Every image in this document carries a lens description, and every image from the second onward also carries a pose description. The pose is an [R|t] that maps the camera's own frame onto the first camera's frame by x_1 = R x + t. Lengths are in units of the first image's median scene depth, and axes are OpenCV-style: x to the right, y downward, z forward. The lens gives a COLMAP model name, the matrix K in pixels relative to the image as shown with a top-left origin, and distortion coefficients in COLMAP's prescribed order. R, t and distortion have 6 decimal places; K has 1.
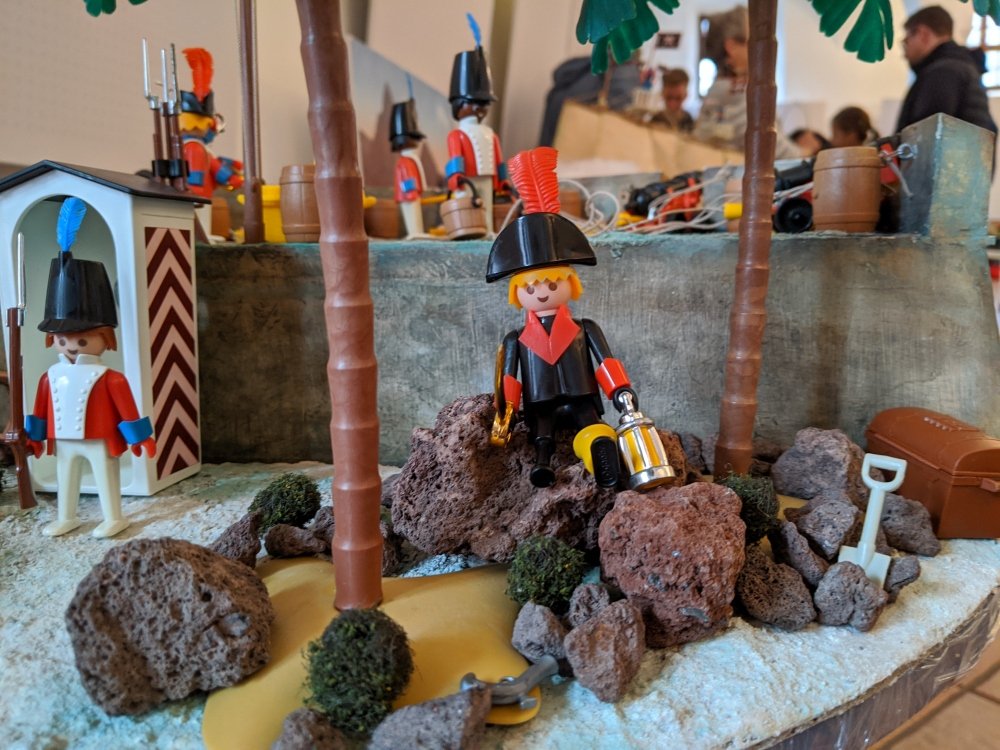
lens RADIAL K [[814.7, 0, 532.3], [0, 814.7, 375.1], [0, 0, 1]] dist [0.002907, -0.005327]
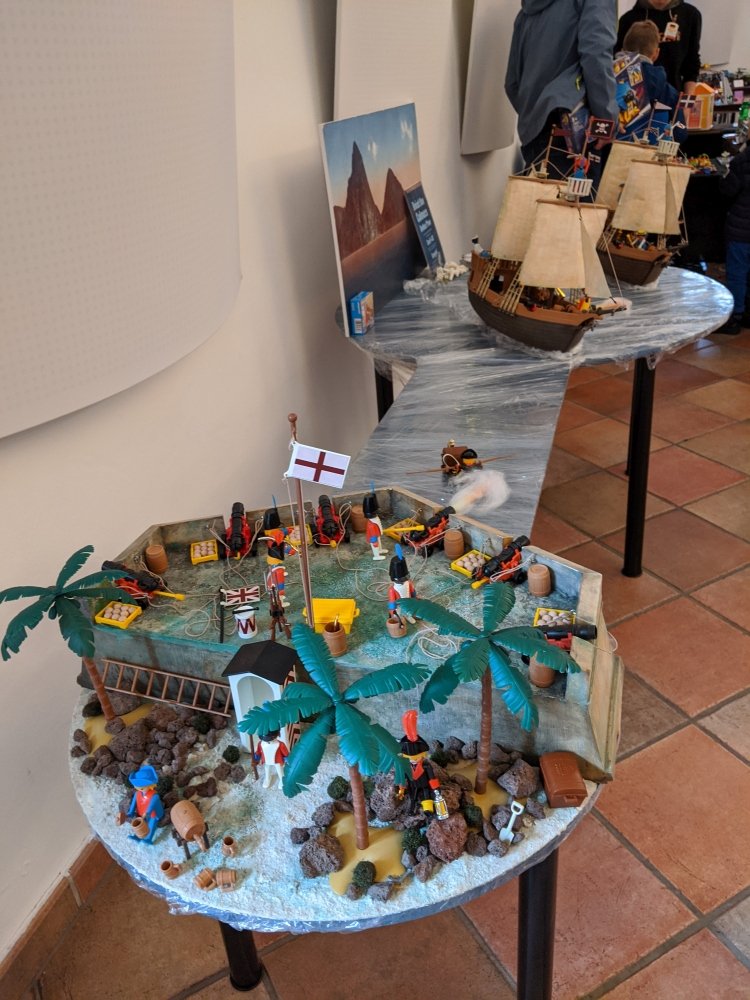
lens RADIAL K [[814.7, 0, 375.0], [0, 814.7, 500.0], [0, 0, 1]] dist [0.002907, -0.005327]
pose [[0.985333, 0.014061, -0.170063, 0.432833], [0.044677, 0.940580, 0.336620, -2.318985], [0.164691, -0.339281, 0.926156, -1.826357]]
